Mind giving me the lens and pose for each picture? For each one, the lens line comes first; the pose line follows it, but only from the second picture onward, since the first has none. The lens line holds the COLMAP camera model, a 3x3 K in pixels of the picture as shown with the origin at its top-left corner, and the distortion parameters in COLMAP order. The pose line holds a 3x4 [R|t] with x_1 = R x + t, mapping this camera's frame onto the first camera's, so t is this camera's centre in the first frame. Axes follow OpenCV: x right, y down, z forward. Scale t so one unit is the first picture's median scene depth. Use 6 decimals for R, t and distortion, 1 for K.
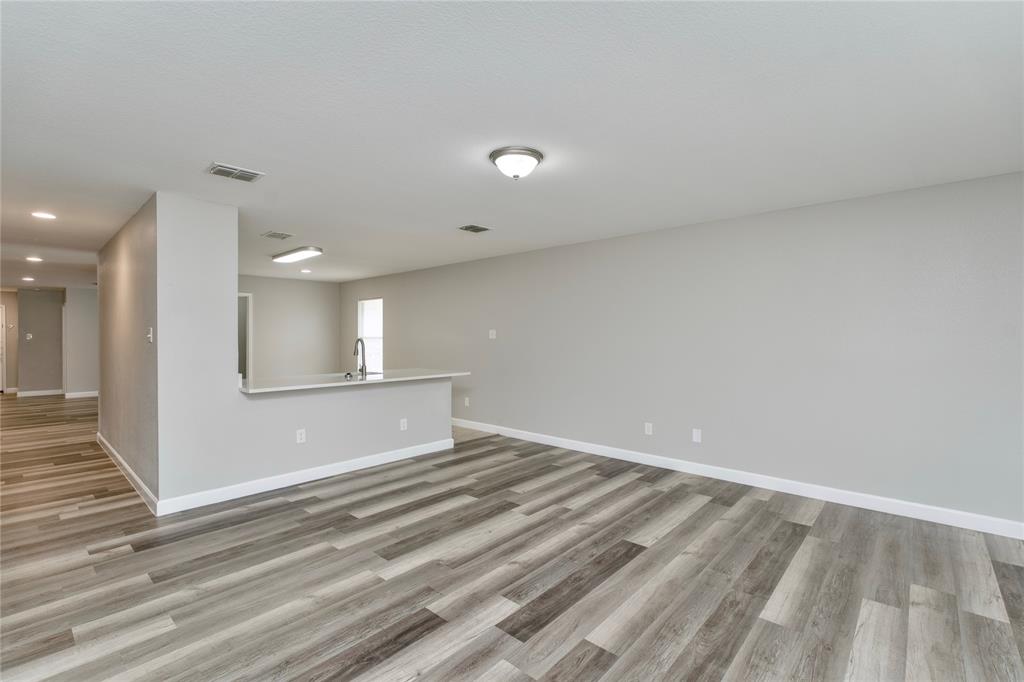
lens RADIAL K [[460.6, 0, 514.4], [0, 460.6, 341.8], [0, 0, 1]] dist [-0.010128, -0.000009]
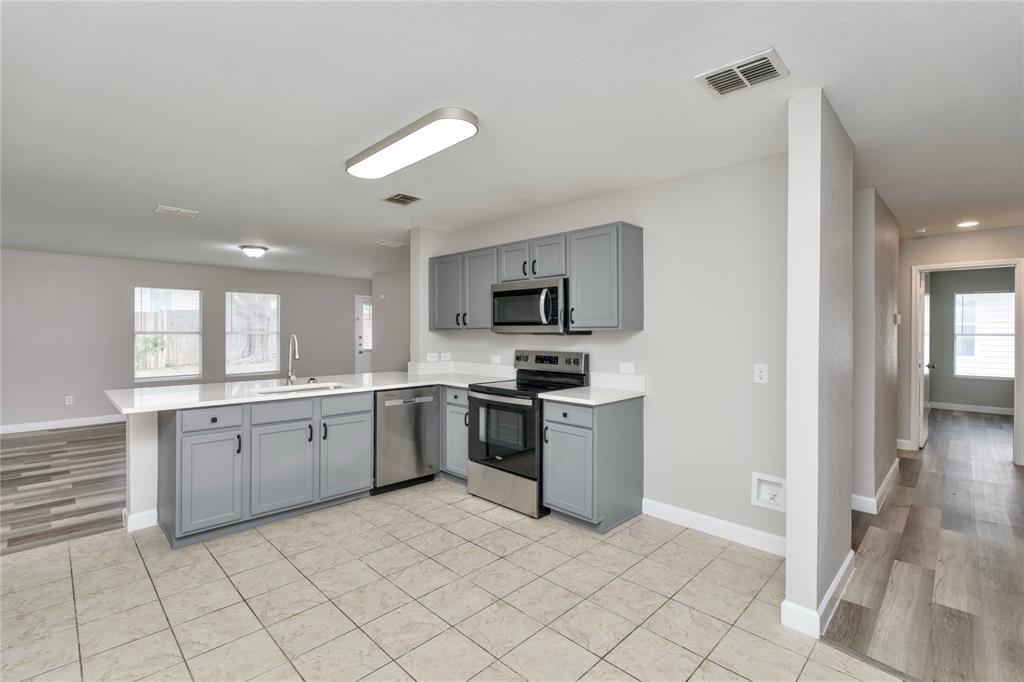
lens RADIAL K [[460.6, 0, 505.5], [0, 460.6, 335.9], [0, 0, 1]] dist [-0.010128, -0.000009]
pose [[-0.998881, -0.001457, 0.047261, -1.204498], [-0.000440, 0.999768, 0.021523, -0.036562], [-0.047282, 0.021478, -0.998651, 2.909128]]
